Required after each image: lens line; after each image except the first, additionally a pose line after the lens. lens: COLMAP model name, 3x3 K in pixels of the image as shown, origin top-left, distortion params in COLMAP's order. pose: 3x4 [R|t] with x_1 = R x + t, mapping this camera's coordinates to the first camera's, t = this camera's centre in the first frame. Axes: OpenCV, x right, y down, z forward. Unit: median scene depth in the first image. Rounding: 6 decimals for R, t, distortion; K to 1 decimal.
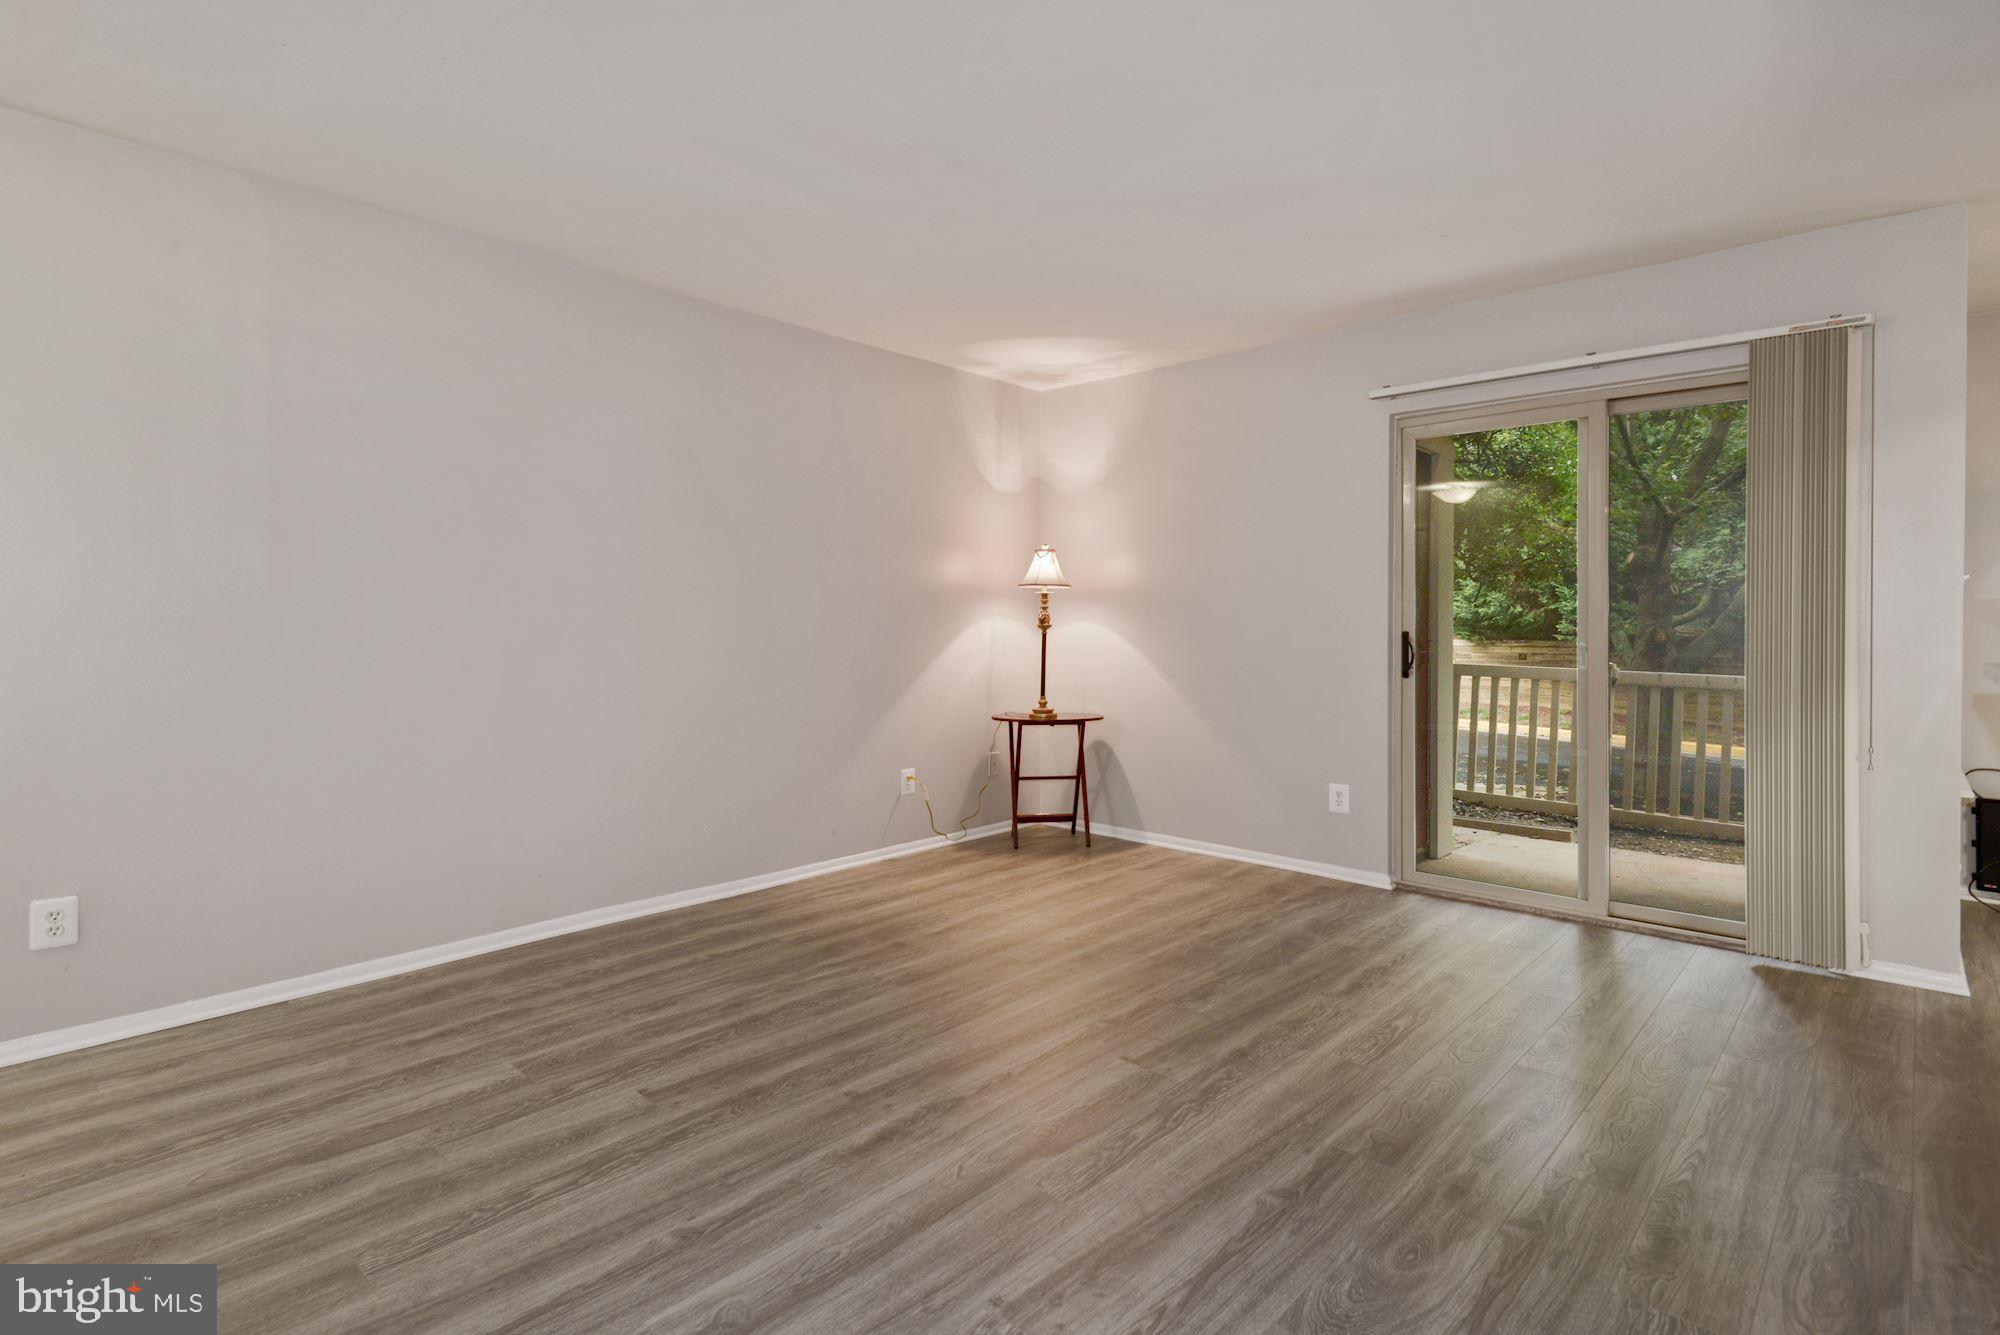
lens RADIAL K [[979.8, 0, 1019.5], [0, 979.8, 637.2], [0, 0, 1]] dist [0.045298, -0.030366]
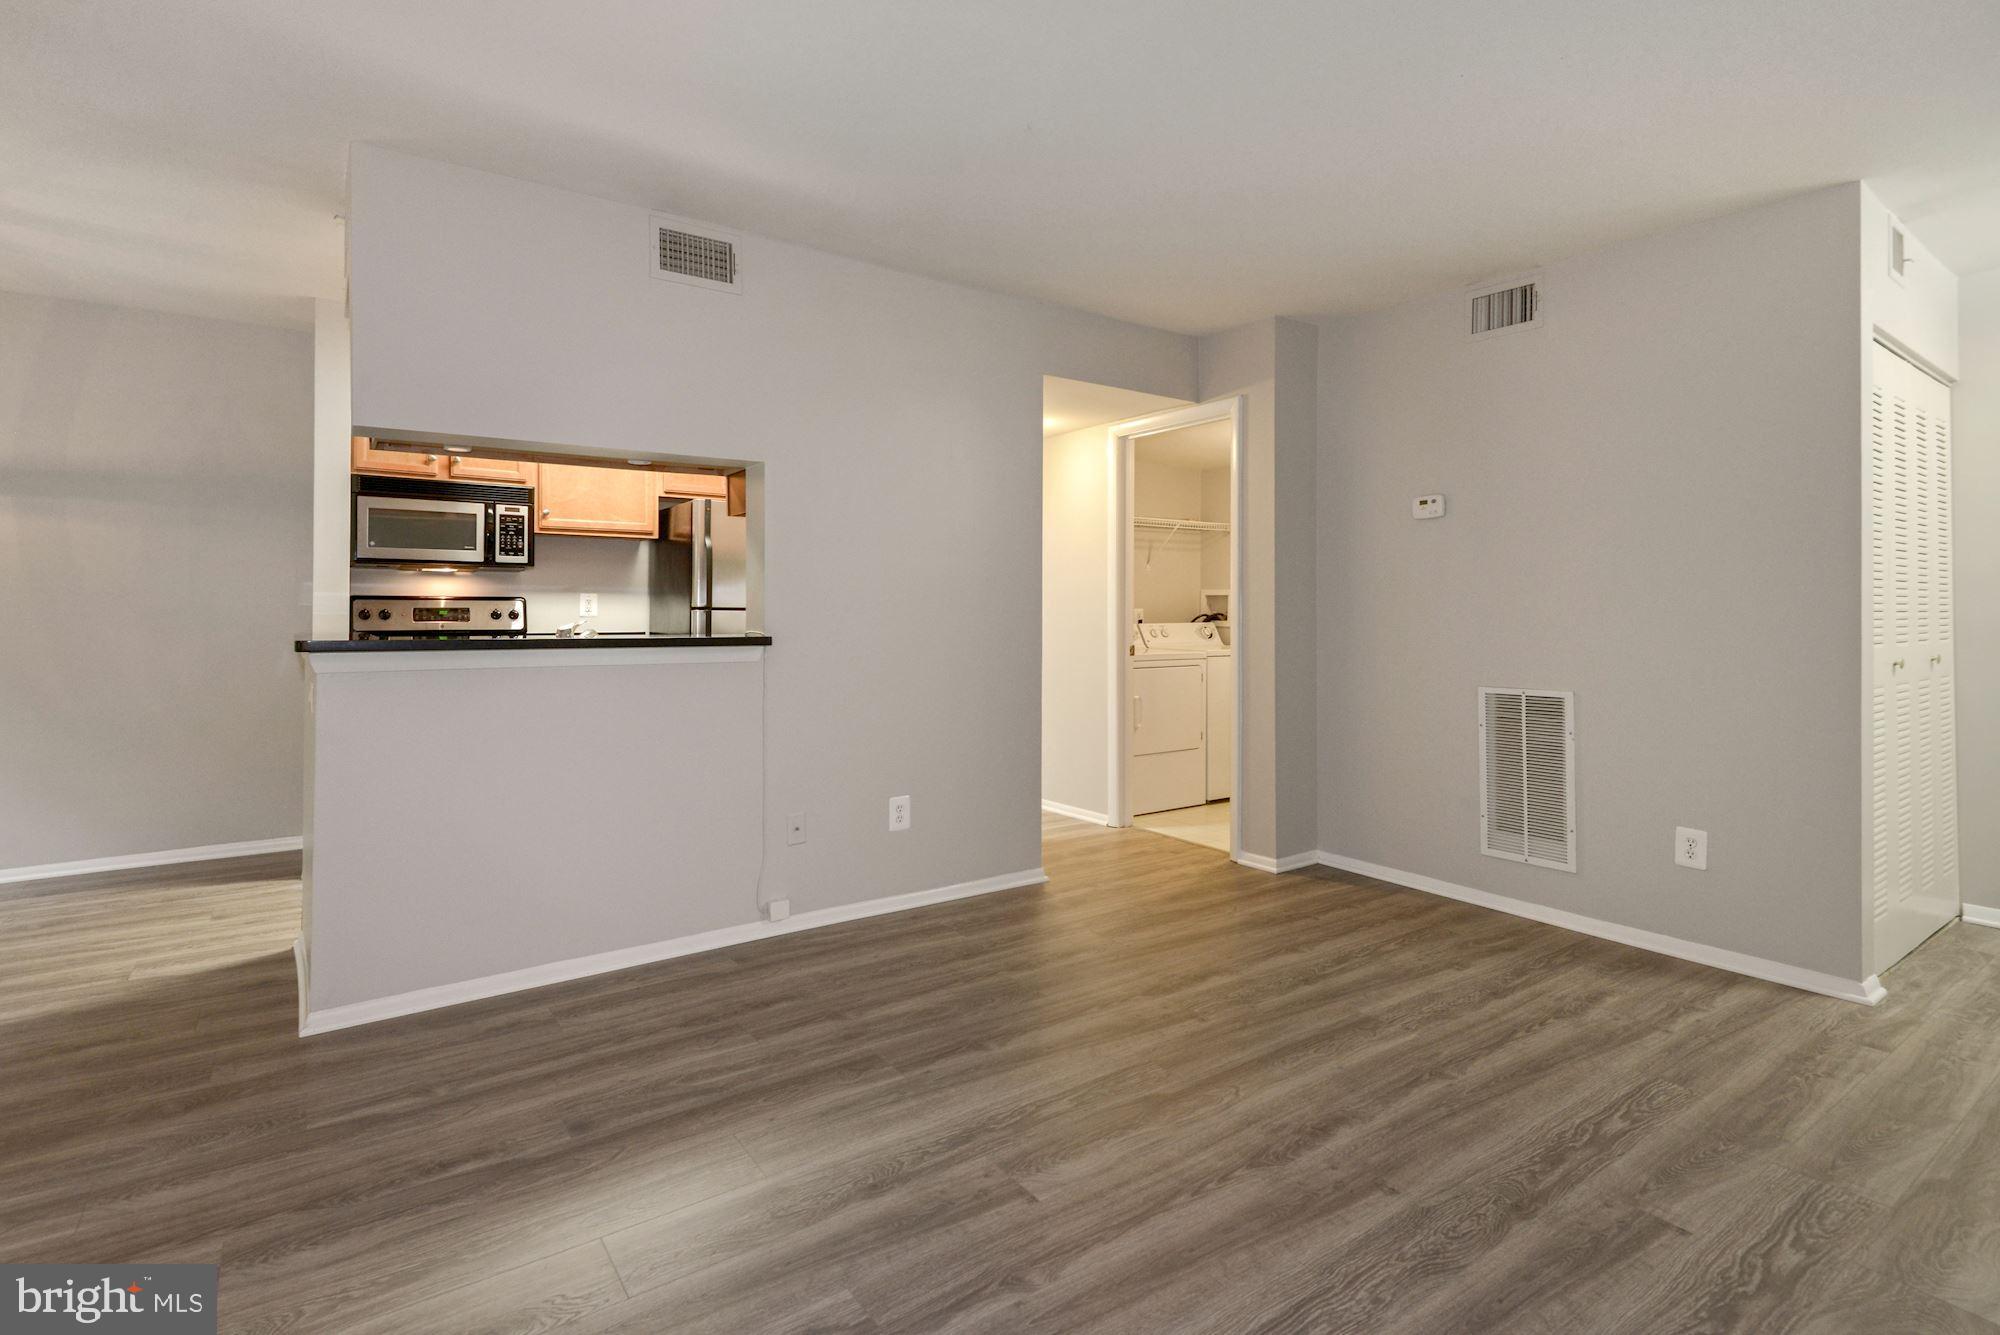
lens RADIAL K [[962.8, 0, 1007.9], [0, 962.8, 607.8], [0, 0, 1]] dist [0.026179, -0.013412]
pose [[-0.978468, -0.007329, 0.206270, -0.021264], [-0.005290, 0.999932, 0.010436, -0.023952], [-0.206332, 0.009120, -0.978440, 1.660793]]
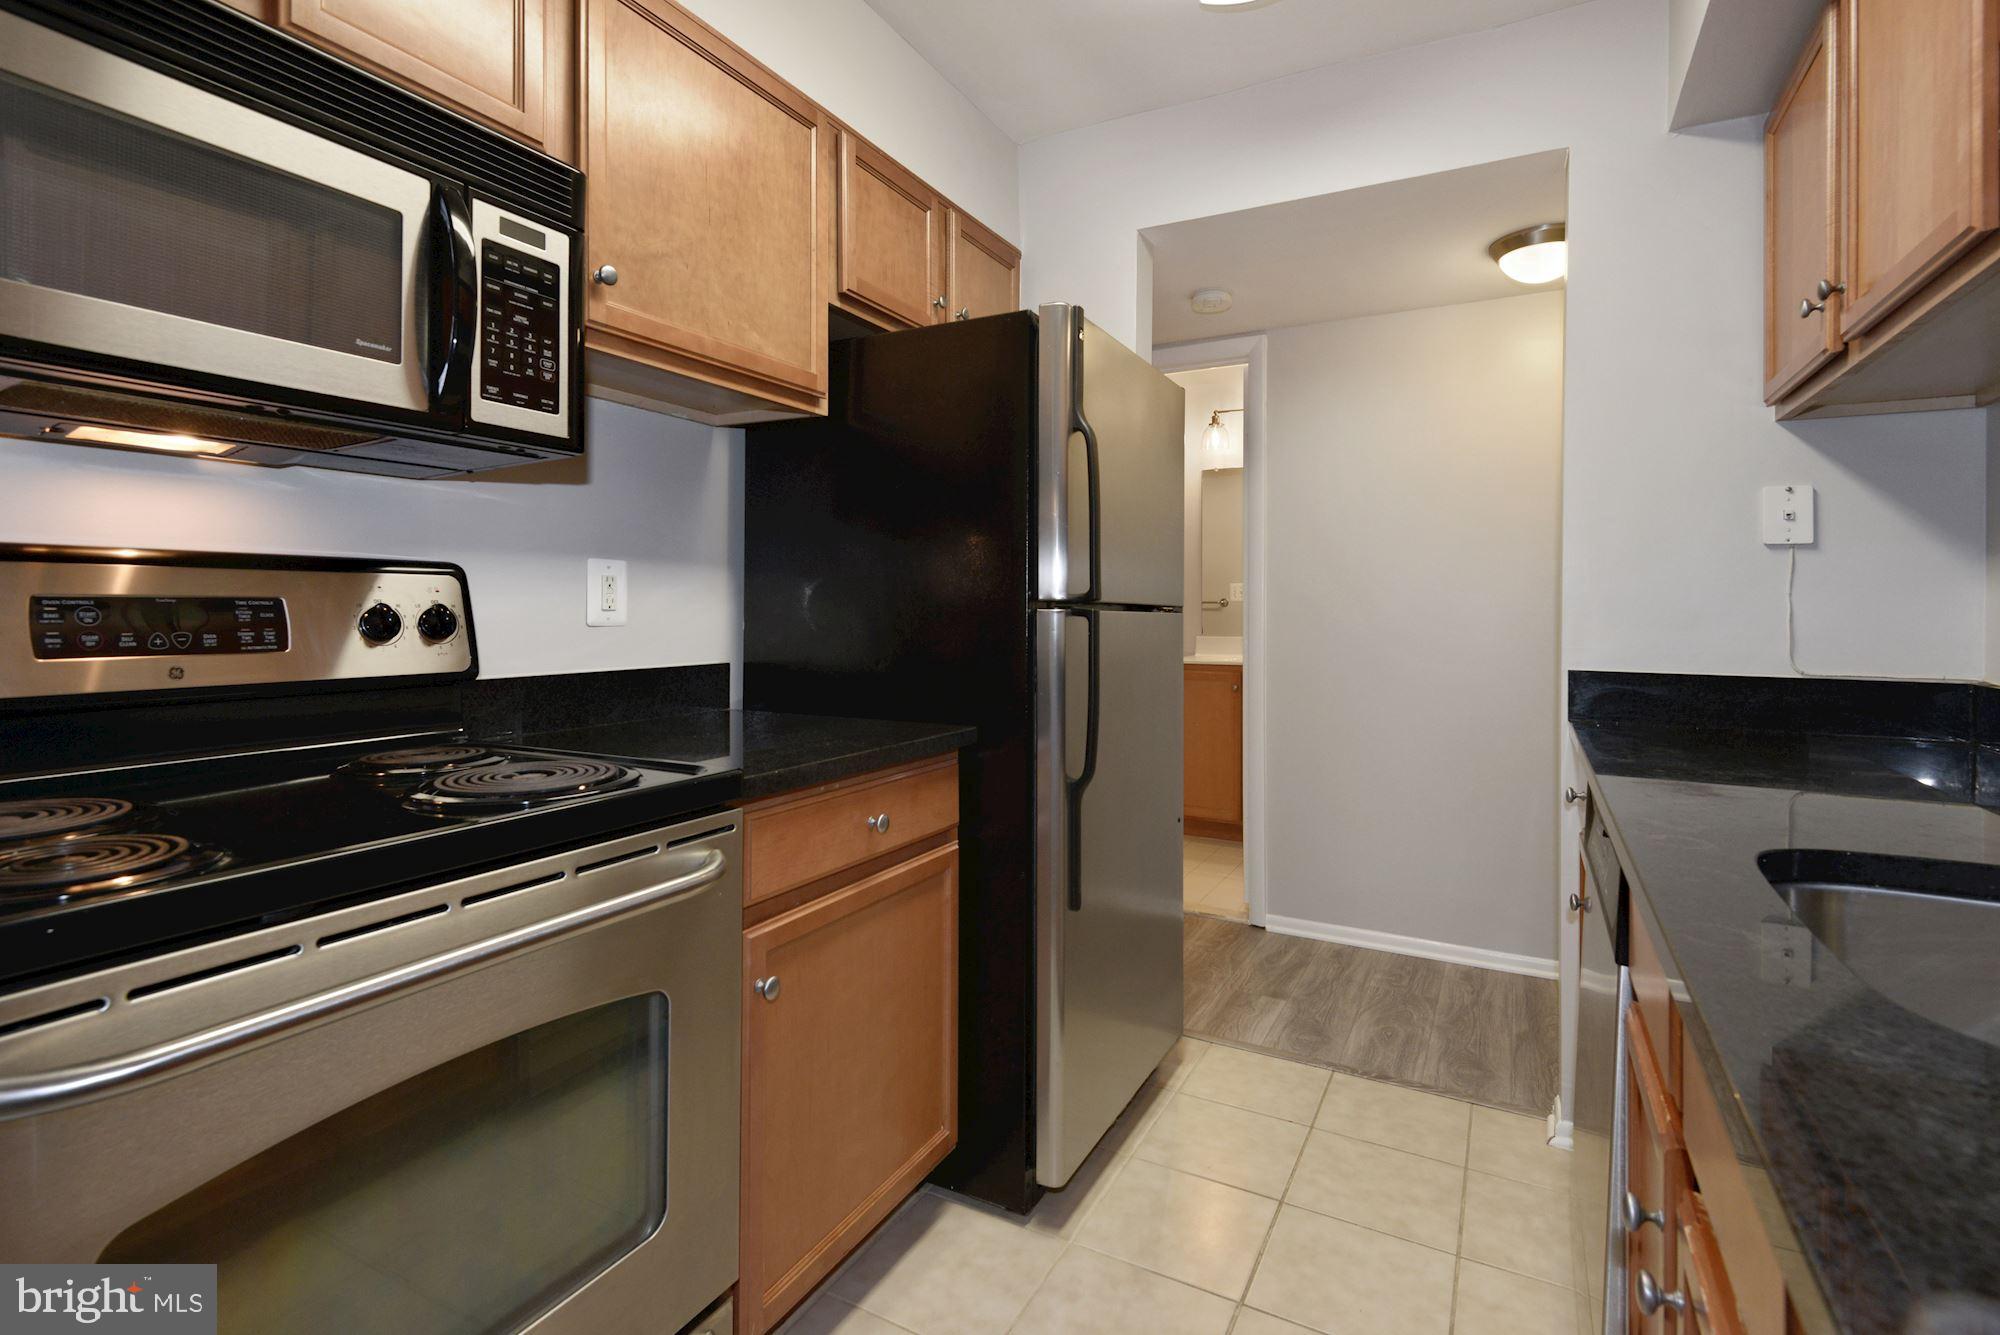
lens RADIAL K [[946.7, 0, 1007.5], [0, 946.7, 589.2], [0, 0, 1]] dist [0.014542, -0.000132]
pose [[-0.969983, -0.017675, -0.242528, 1.119097], [-0.017358, 0.999843, -0.003444, -0.008519], [0.242551, 0.000869, -0.970138, 0.617000]]
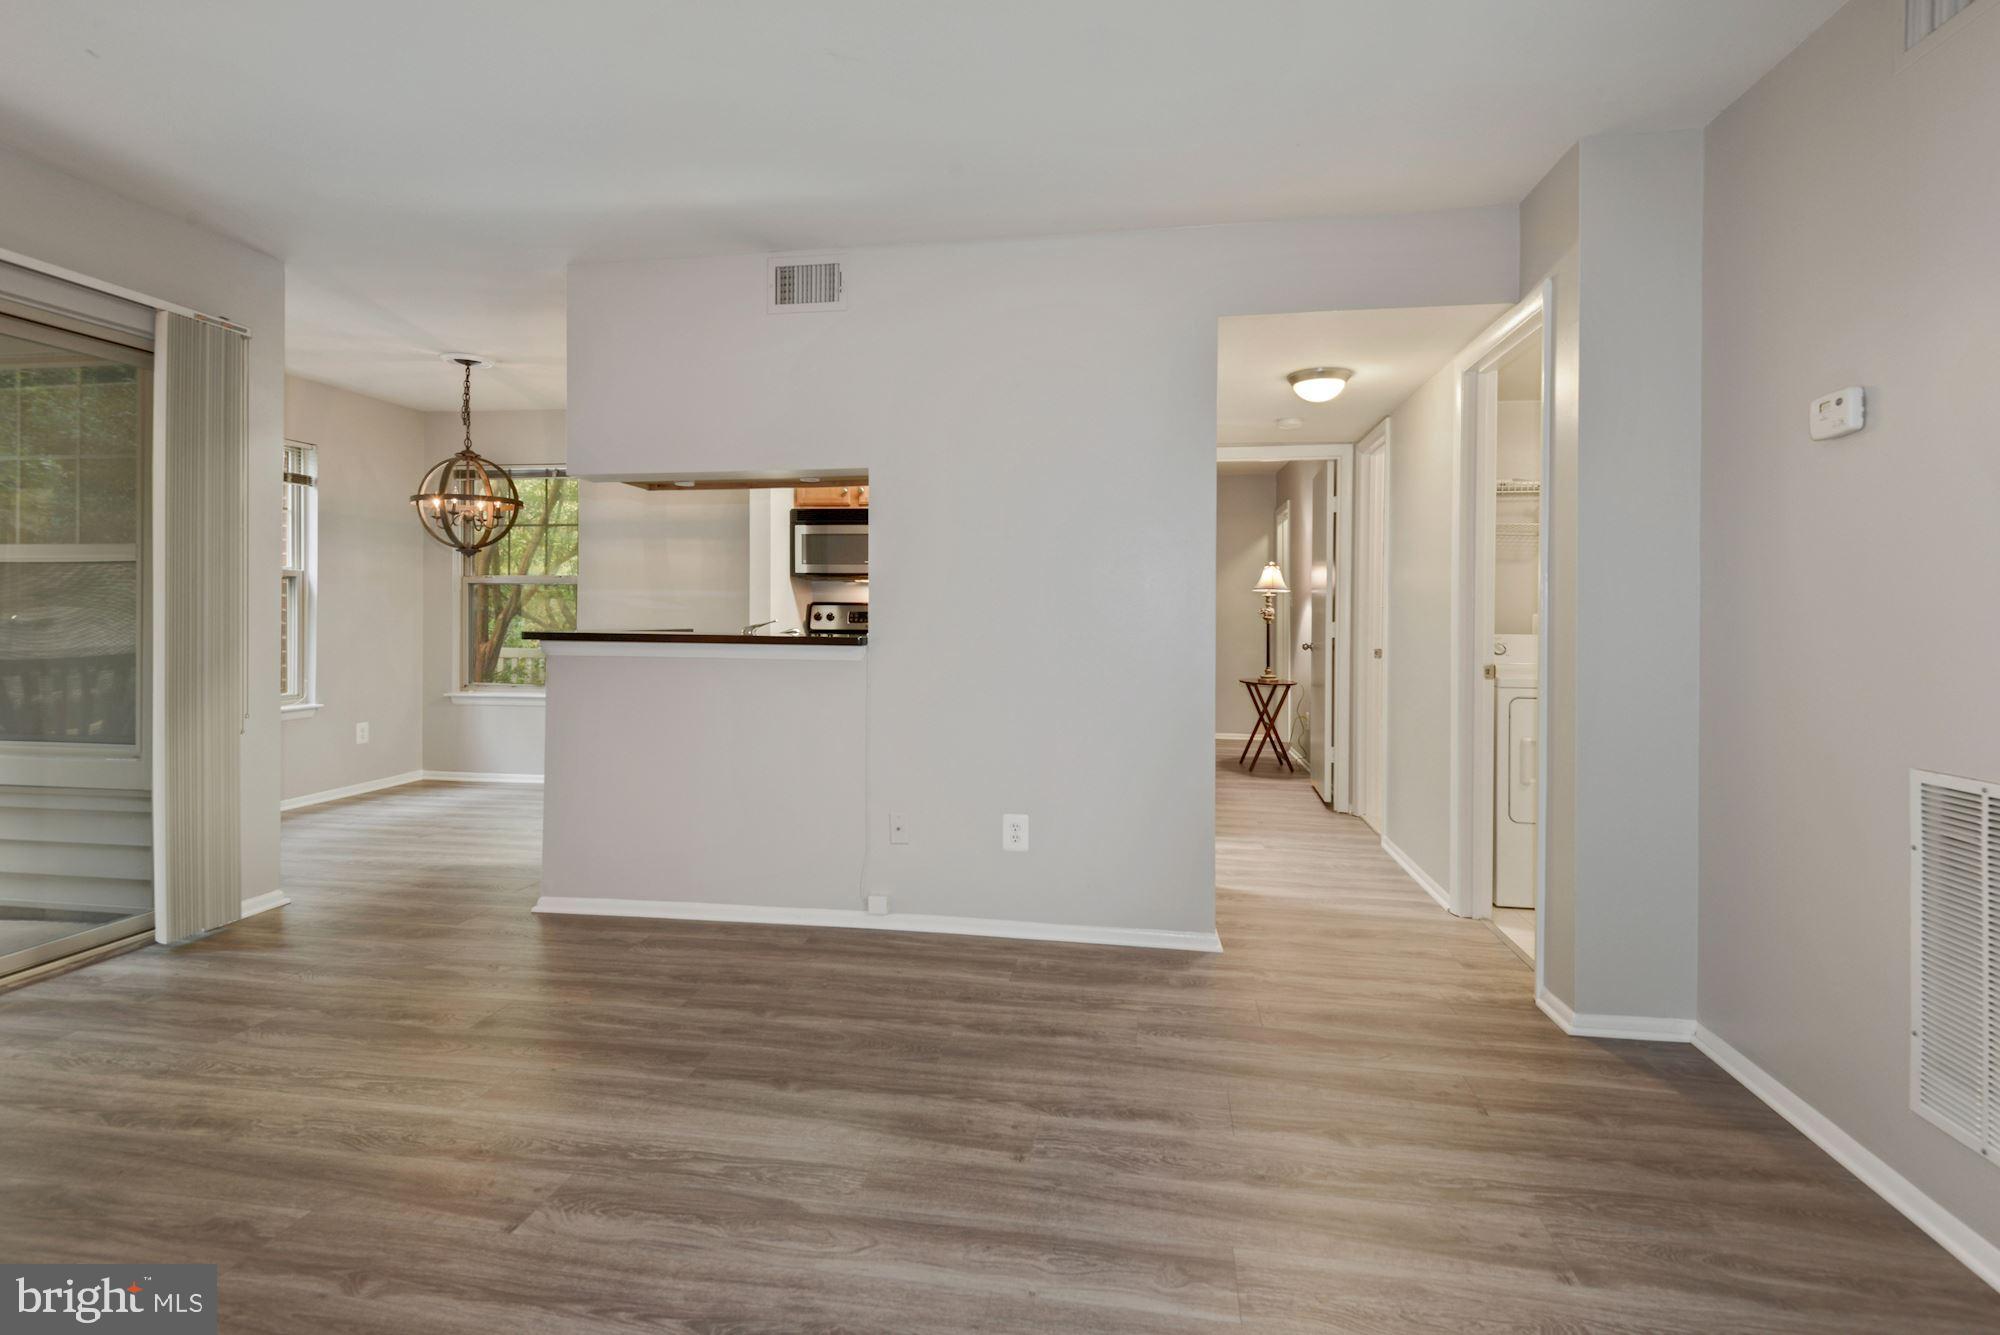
lens RADIAL K [[961.0, 0, 1007.9], [0, 961.0, 625.3], [0, 0, 1]] dist [0.036469, -0.020818]
pose [[-0.548724, -0.018087, 0.835808, -0.638575], [0.000988, 0.999751, 0.022283, -0.016216], [-0.836003, 0.013053, -0.548570, 1.046623]]
